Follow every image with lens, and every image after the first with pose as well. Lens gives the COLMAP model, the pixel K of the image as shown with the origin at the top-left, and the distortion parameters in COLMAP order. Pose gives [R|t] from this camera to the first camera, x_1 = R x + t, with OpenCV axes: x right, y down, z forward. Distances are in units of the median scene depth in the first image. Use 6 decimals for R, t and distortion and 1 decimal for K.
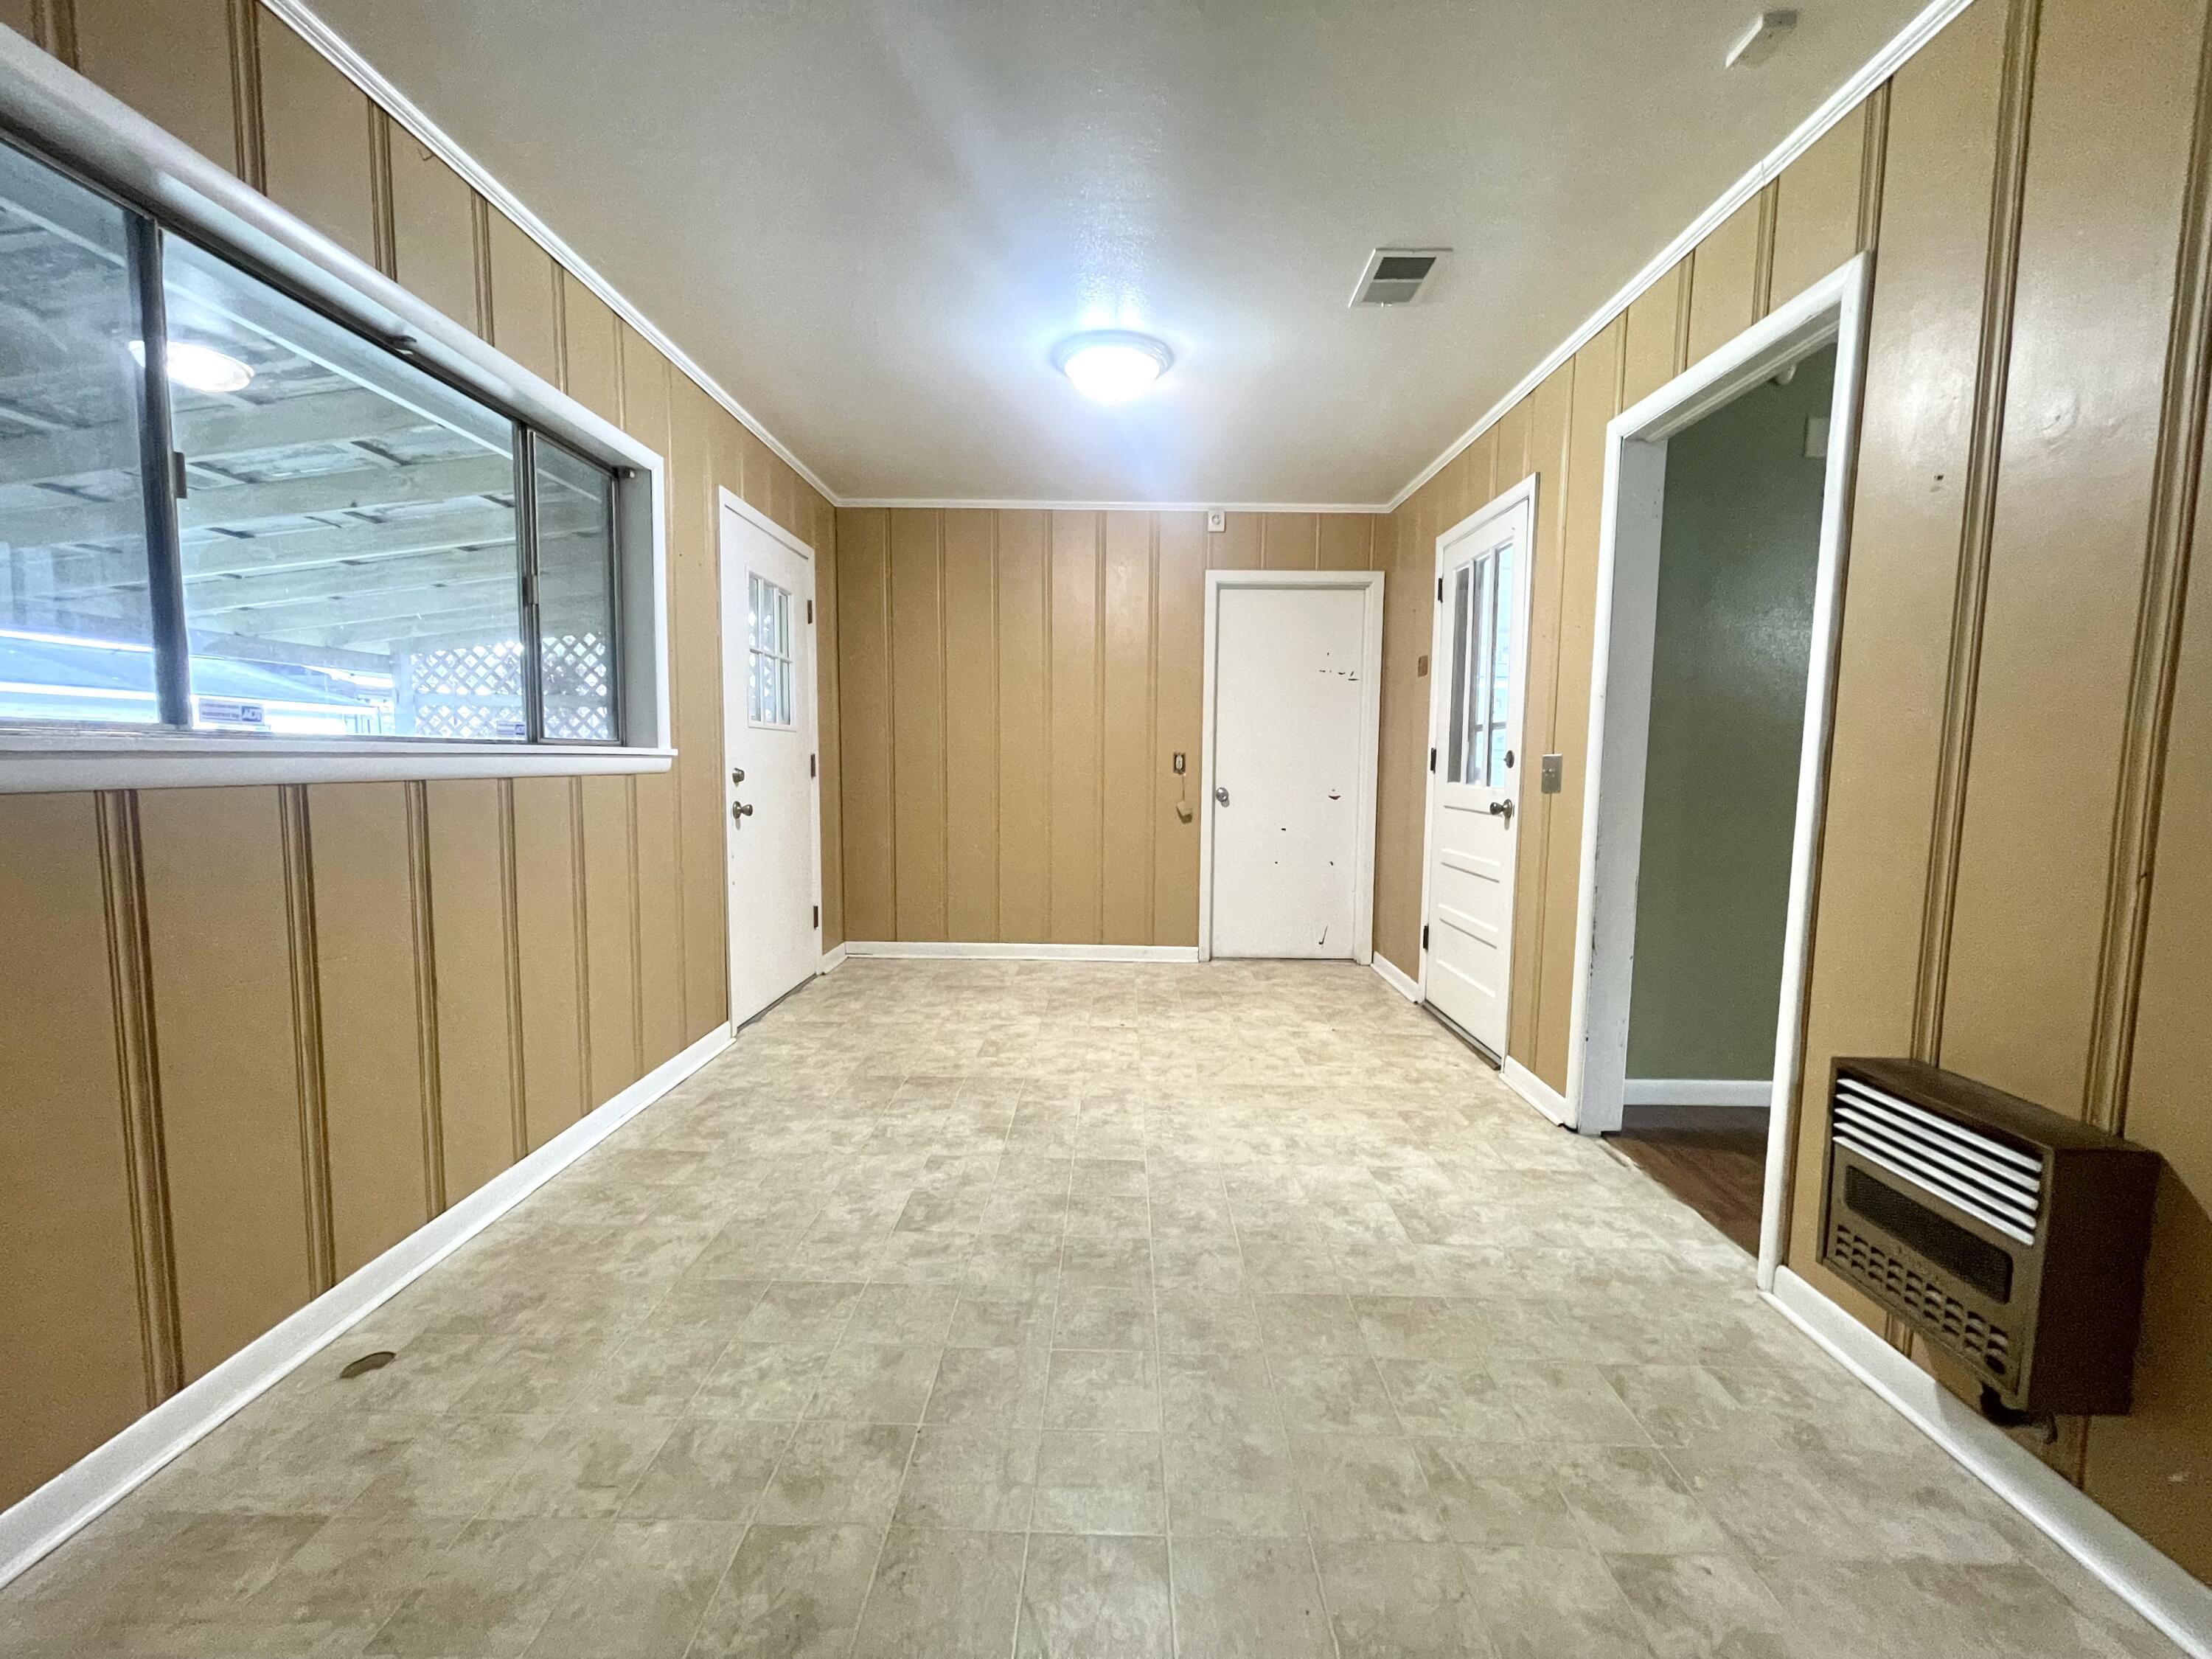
lens RADIAL K [[899.5, 0, 1108.1], [0, 899.5, 830.3], [0, 0, 1]] dist [0.010883, 0.000671]
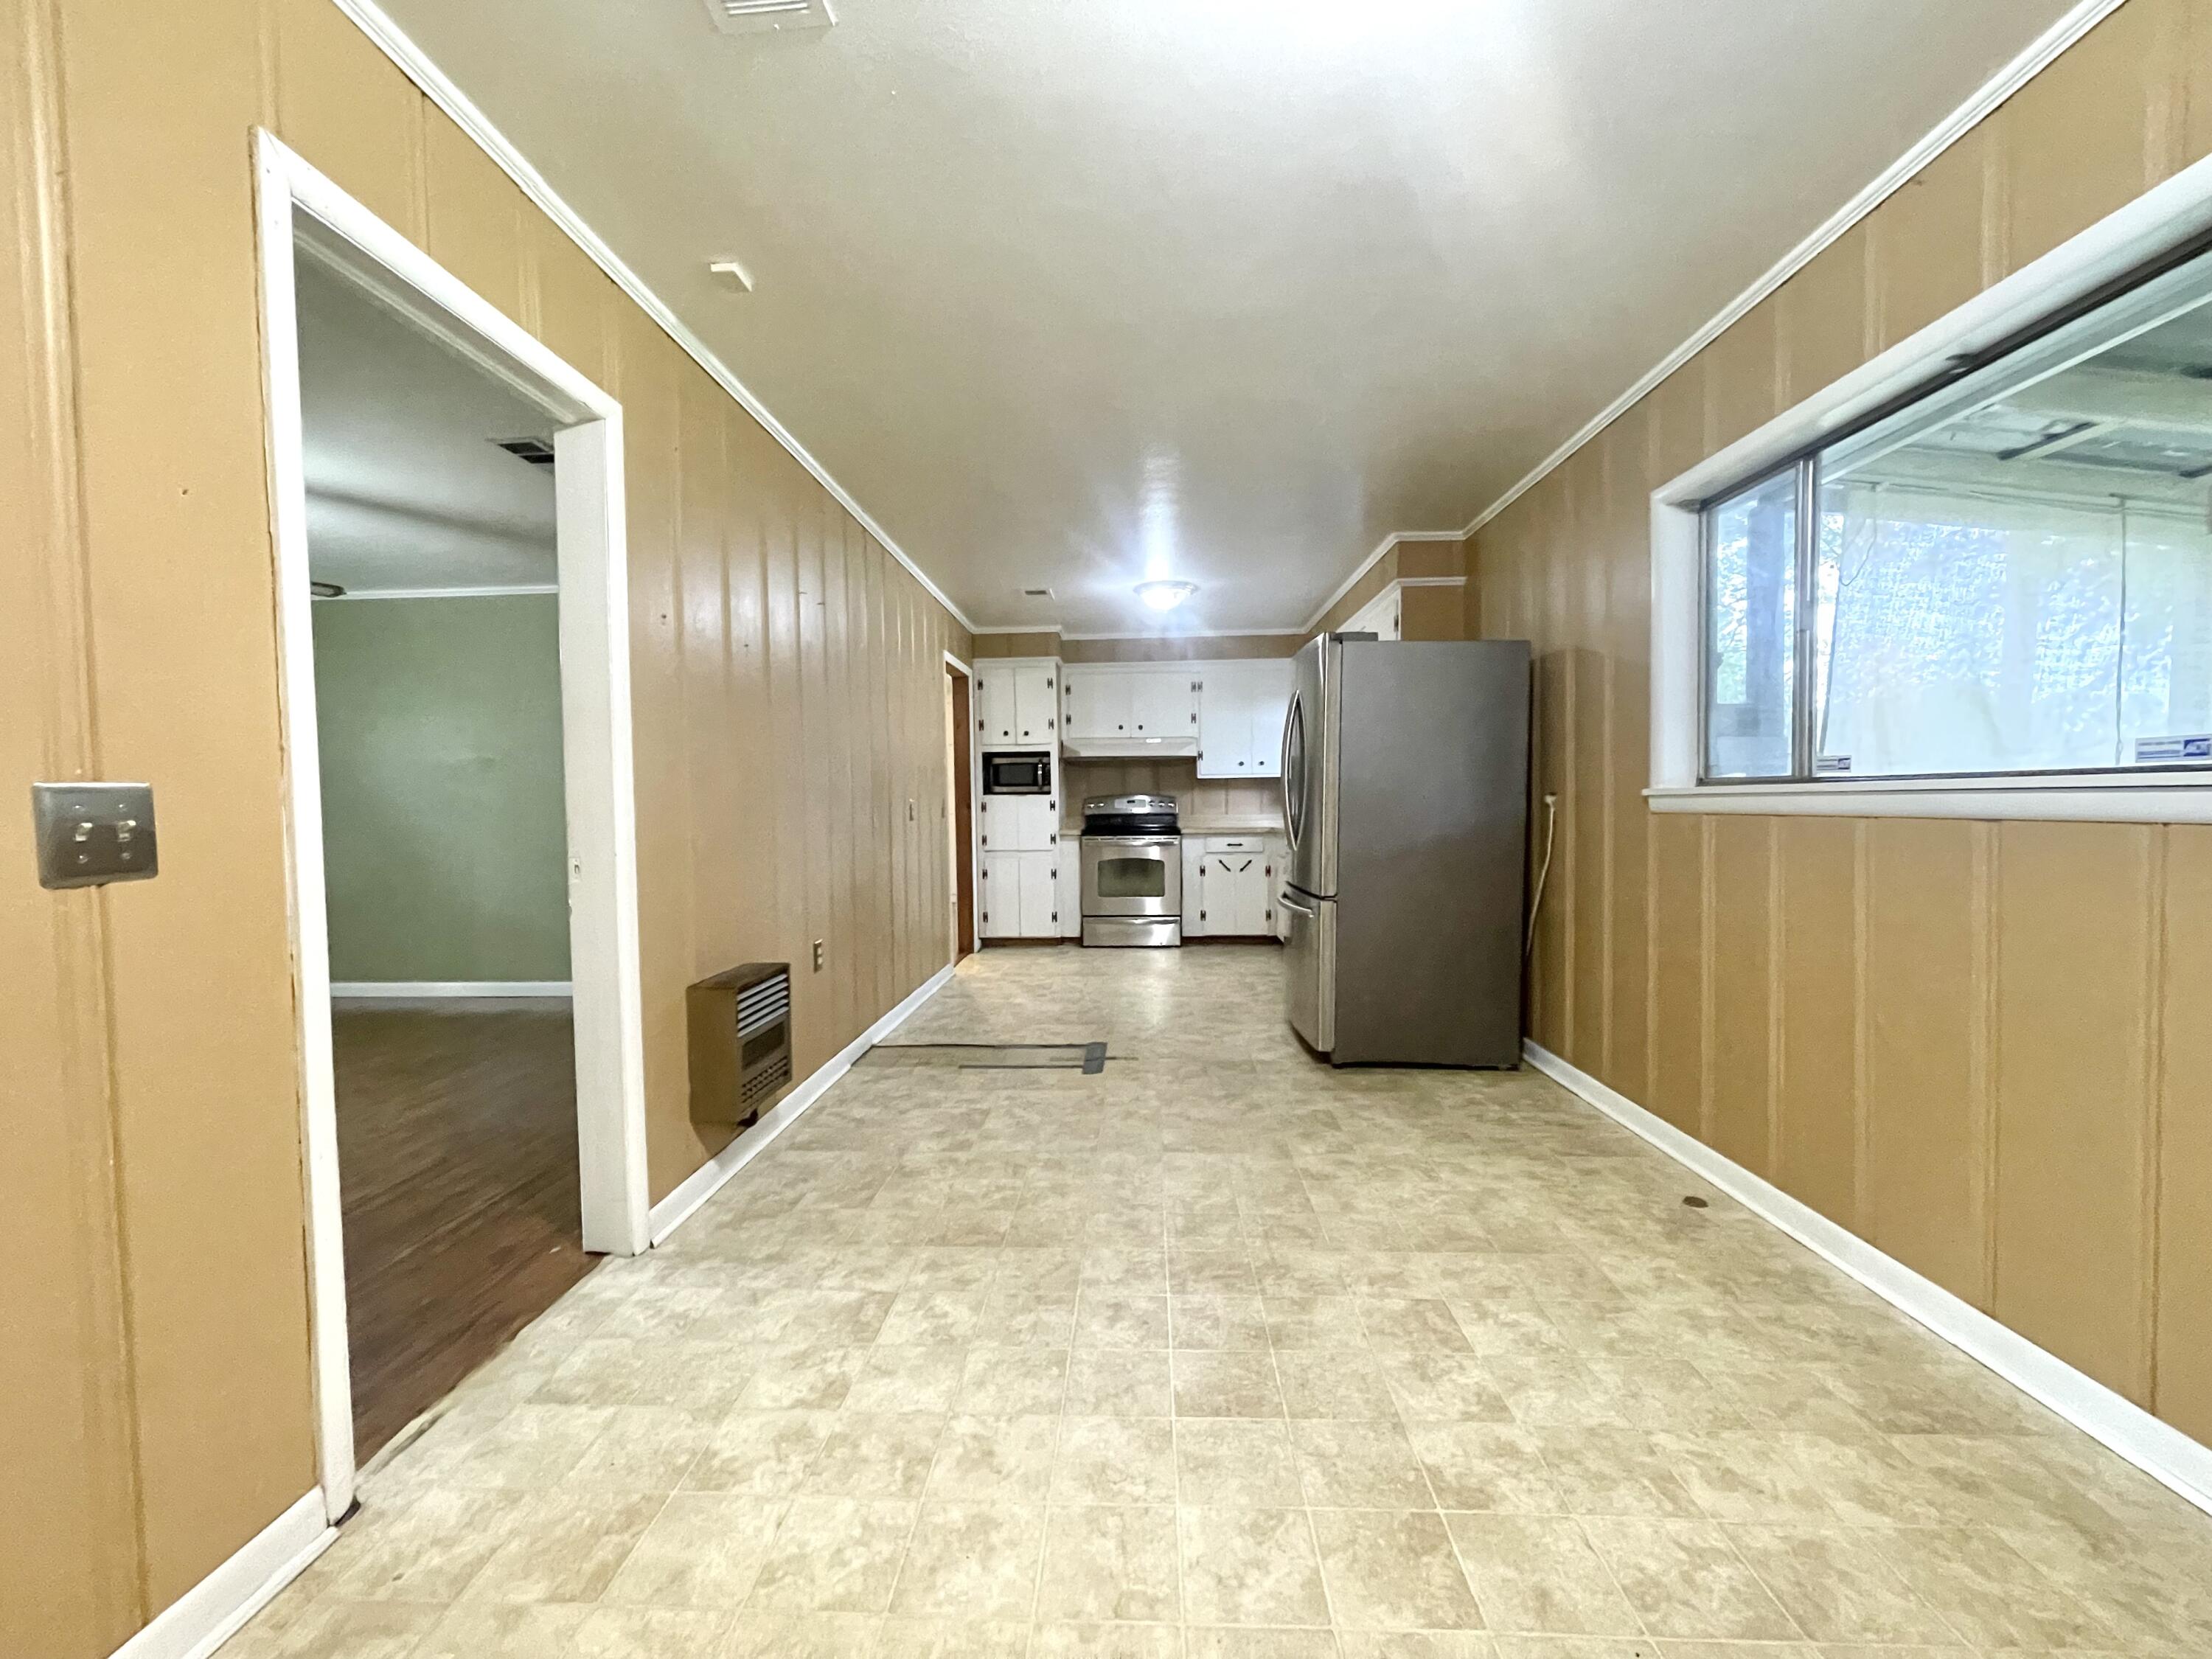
lens RADIAL K [[899.5, 0, 1110.2], [0, 899.5, 830.5], [0, 0, 1]] dist [0.010883, 0.000671]
pose [[-0.999663, -0.001832, 0.025886, 0.083237], [0.001069, 0.993752, 0.111605, -0.142615], [-0.025929, 0.111595, -0.993415, 1.863058]]
